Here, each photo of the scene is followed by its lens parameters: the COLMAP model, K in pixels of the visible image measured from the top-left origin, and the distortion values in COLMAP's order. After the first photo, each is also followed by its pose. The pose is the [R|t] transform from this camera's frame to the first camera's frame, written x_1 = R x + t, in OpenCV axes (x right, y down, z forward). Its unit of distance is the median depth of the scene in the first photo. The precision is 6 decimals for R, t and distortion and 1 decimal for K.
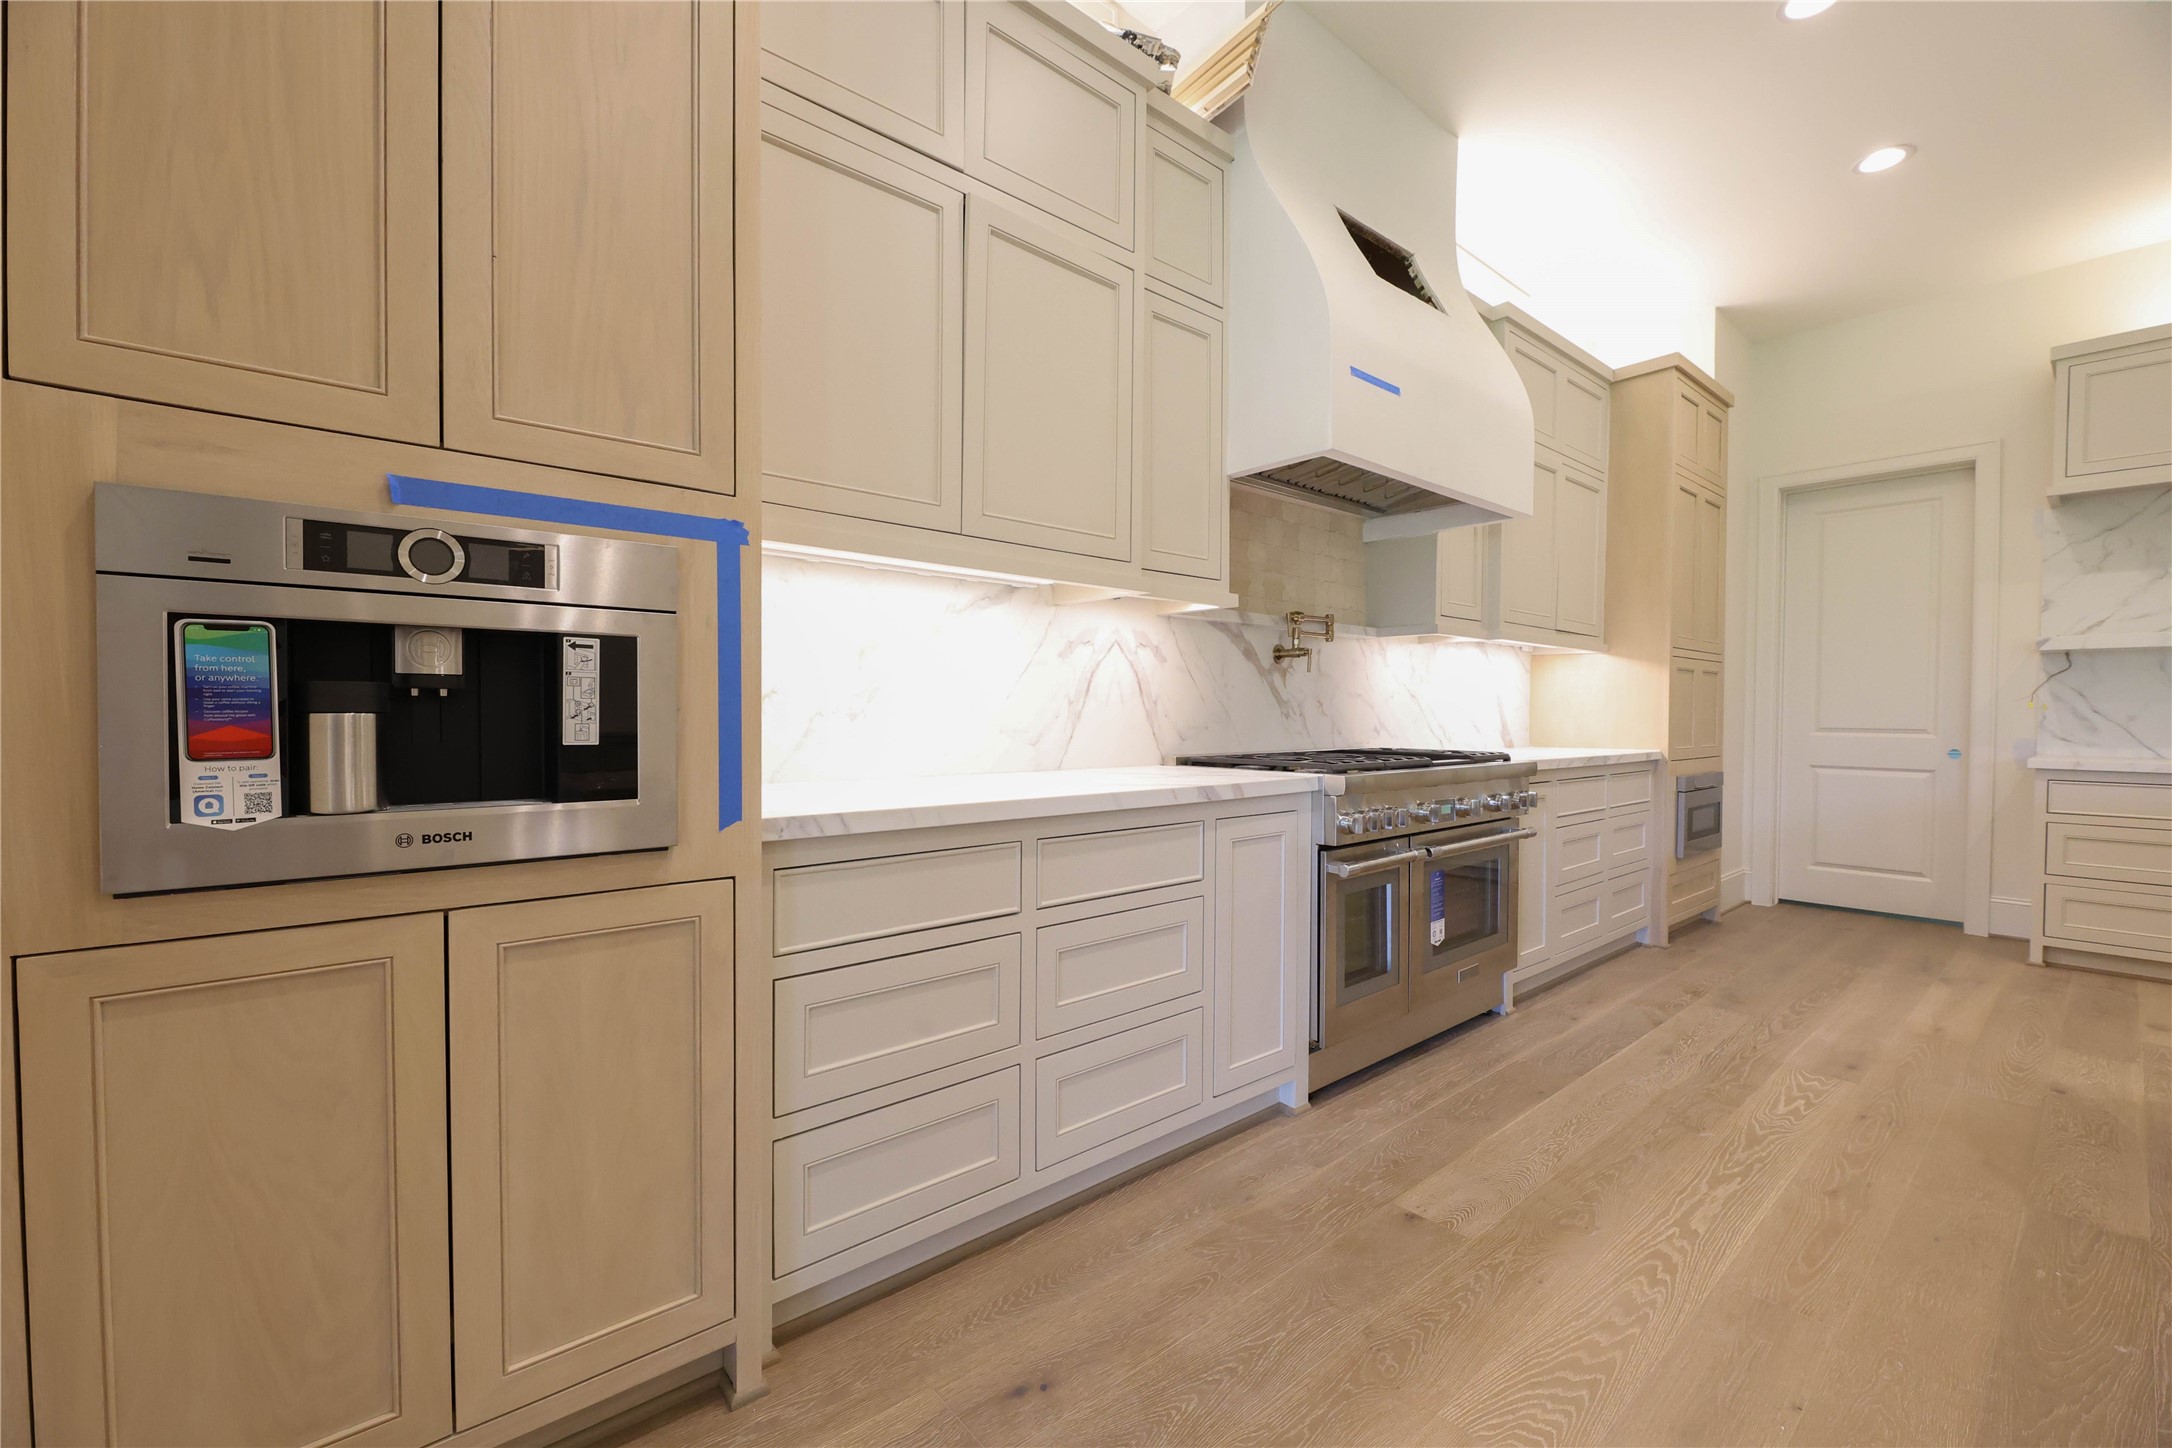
lens RADIAL K [[883.2, 0, 1088.1], [0, 883.2, 725.3], [0, 0, 1]] dist [0.000666, -0.003747]
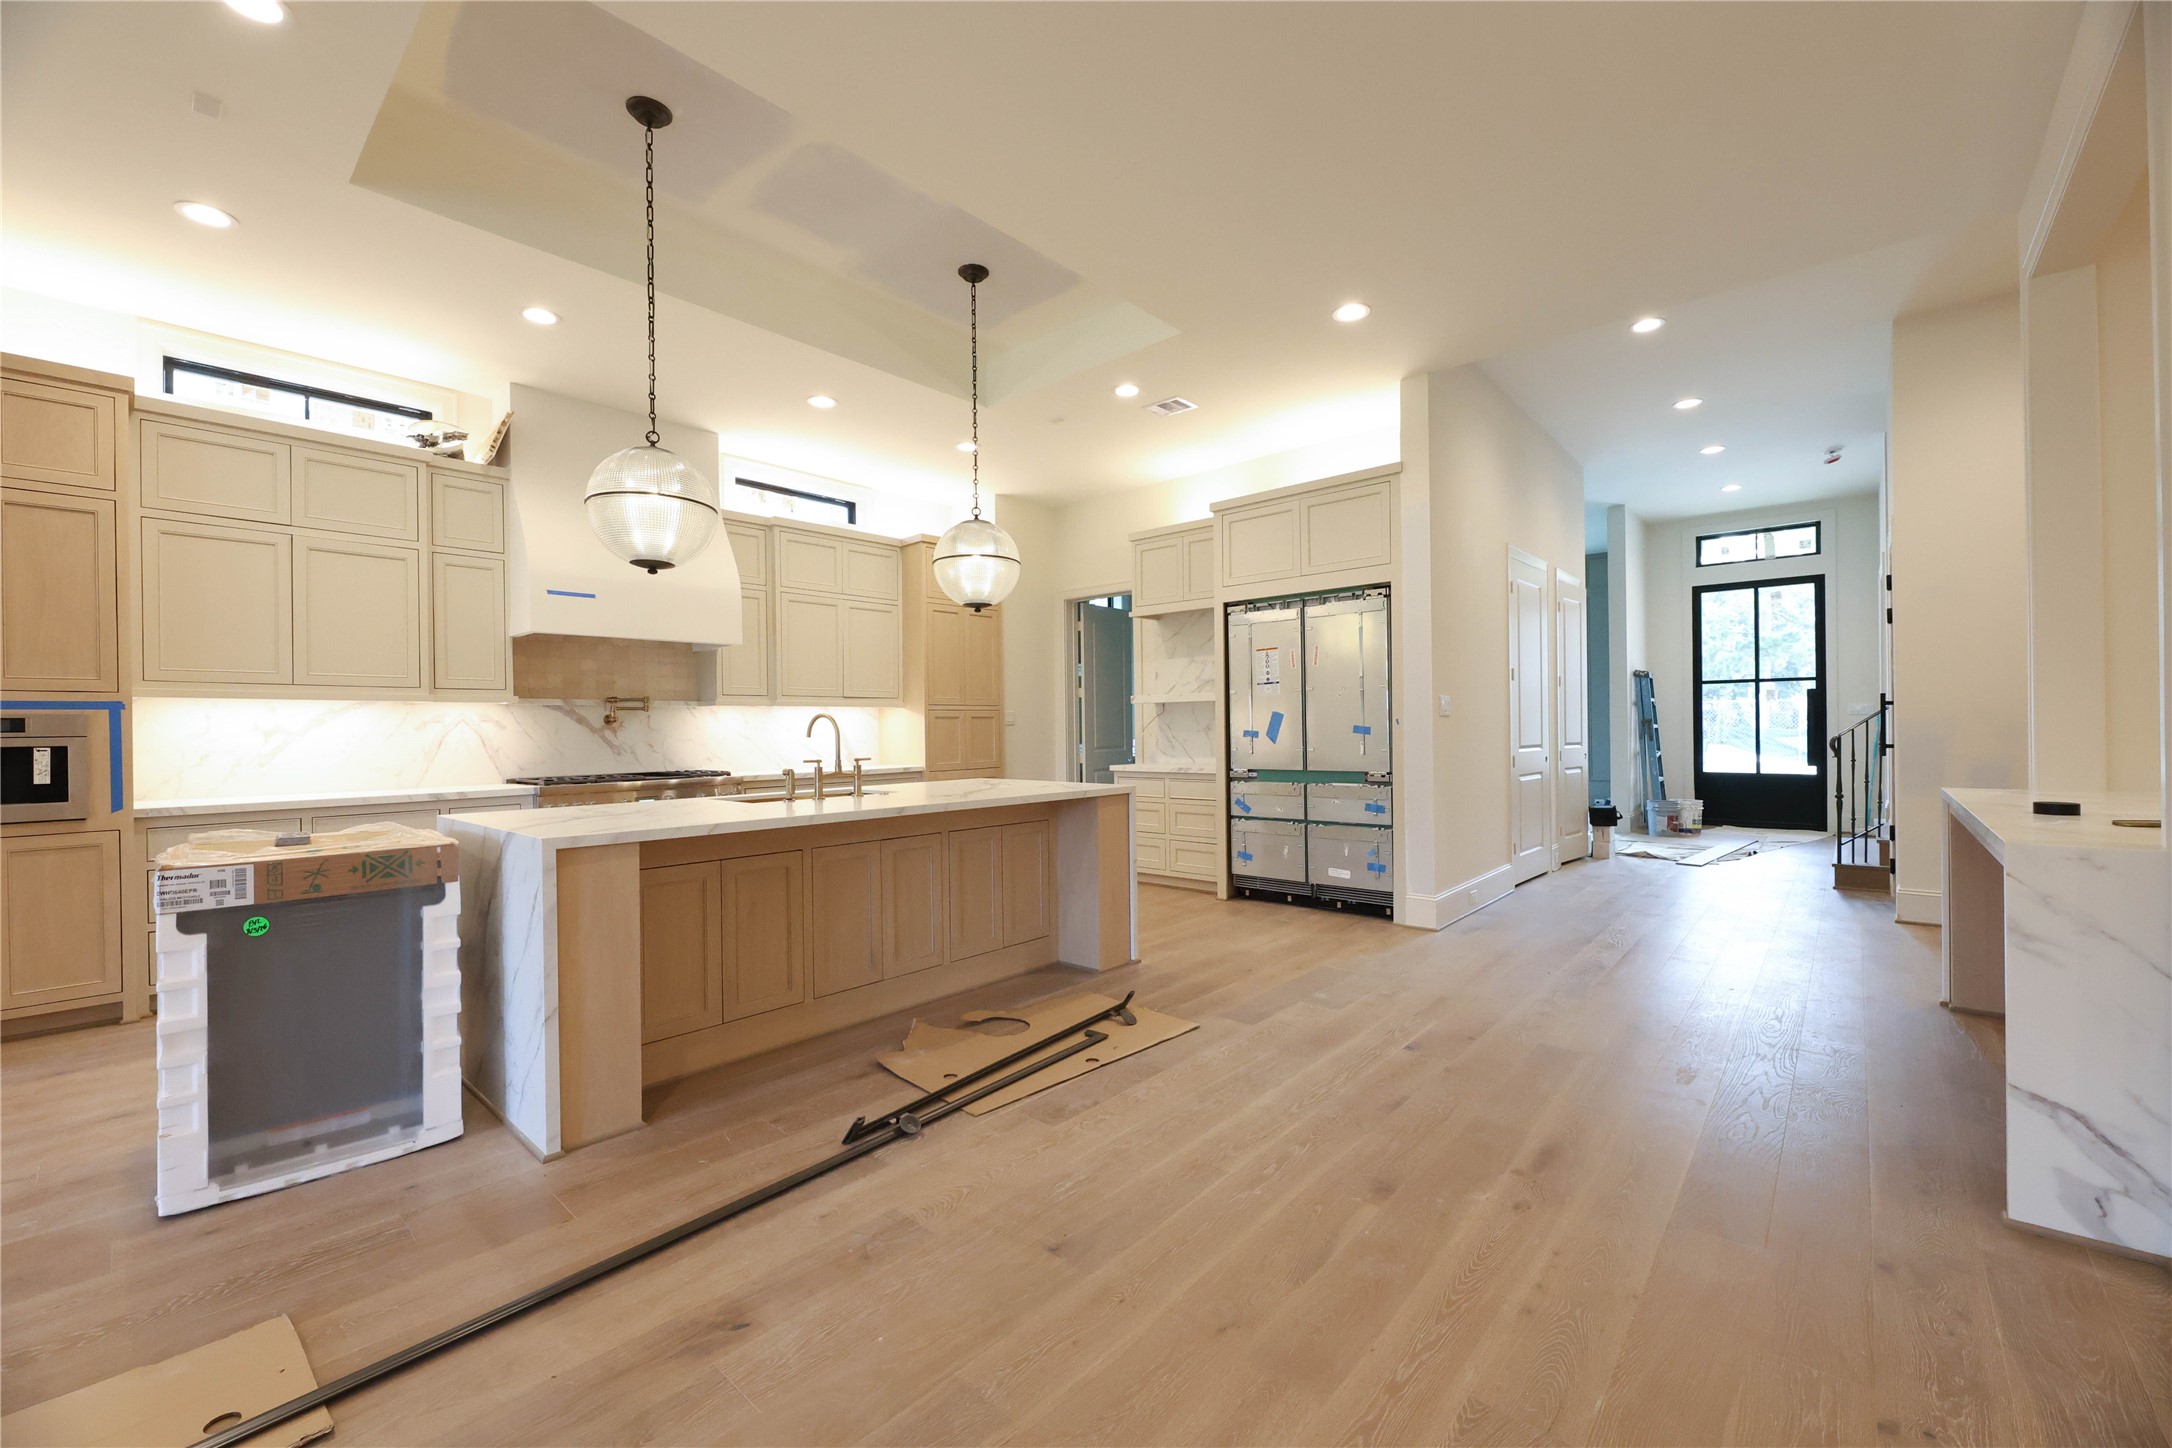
lens RADIAL K [[850.7, 0, 1075.7], [0, 850.7, 724.7], [0, 0, 1]] dist [0.000576, -0.004095]
pose [[0.991073, -0.019817, 0.131839, 1.422156], [0.022452, 0.999576, -0.018526, -0.026069], [-0.131416, 0.021321, 0.991098, -1.292643]]
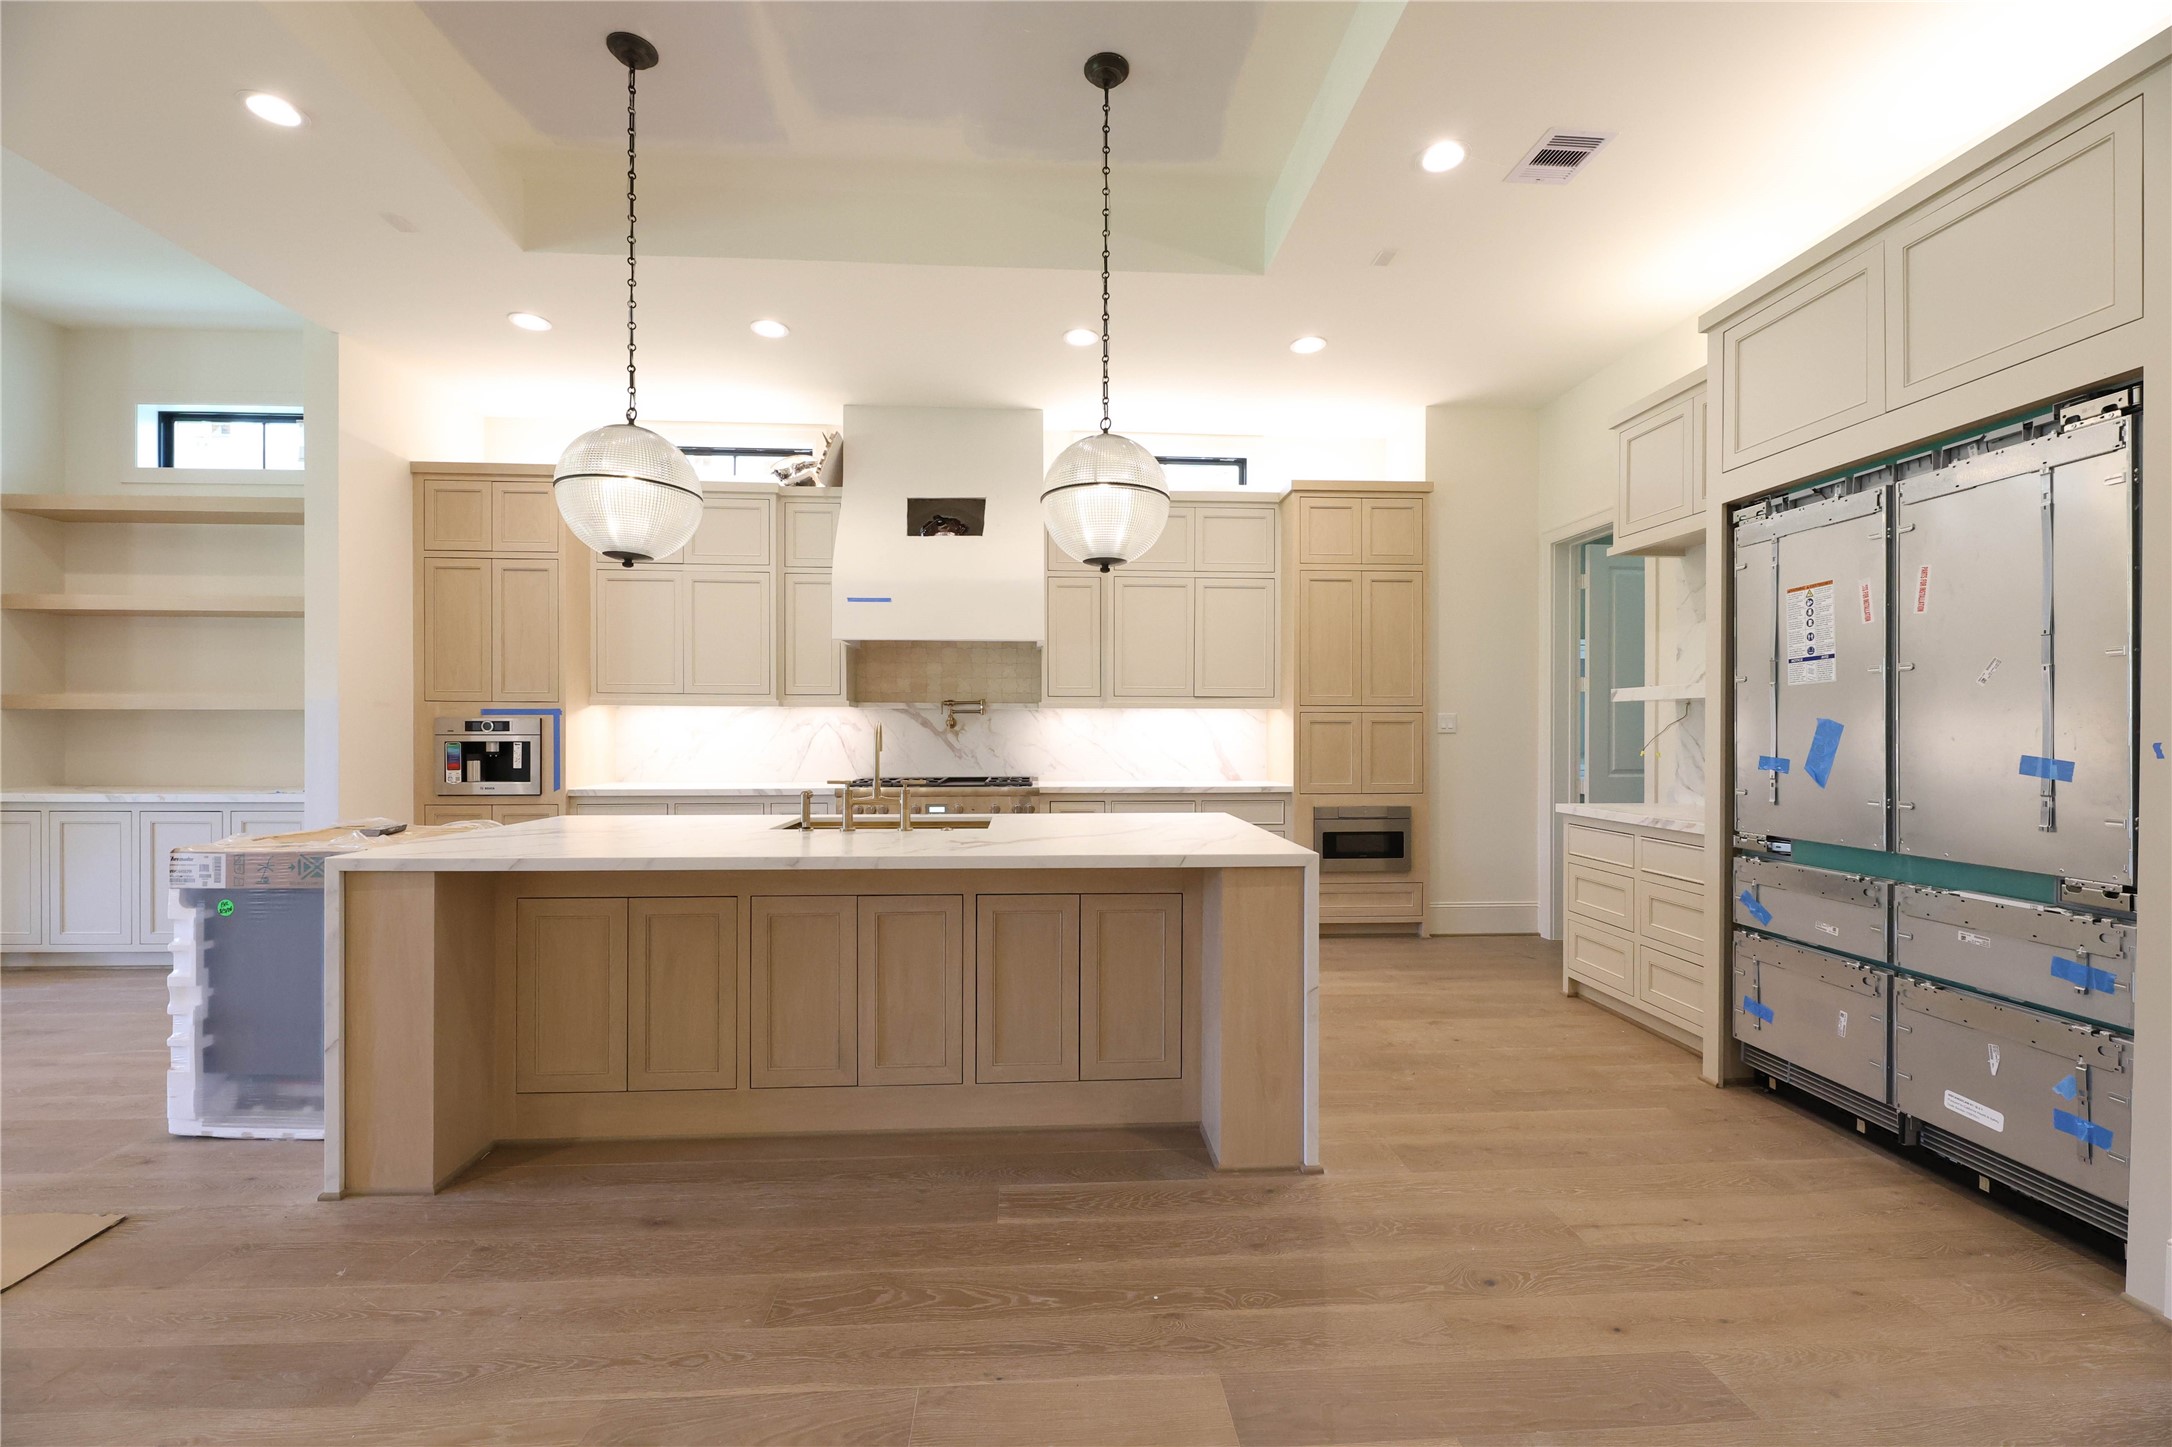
lens RADIAL K [[867.7, 0, 1086.7], [0, 867.7, 729.8], [0, 0, 1]] dist [0.001568, -0.004535]
pose [[0.804499, -0.005612, -0.593927, 2.273999], [-0.005021, 0.999855, -0.016248, -0.059988], [0.593932, 0.016053, 0.804355, -0.395307]]
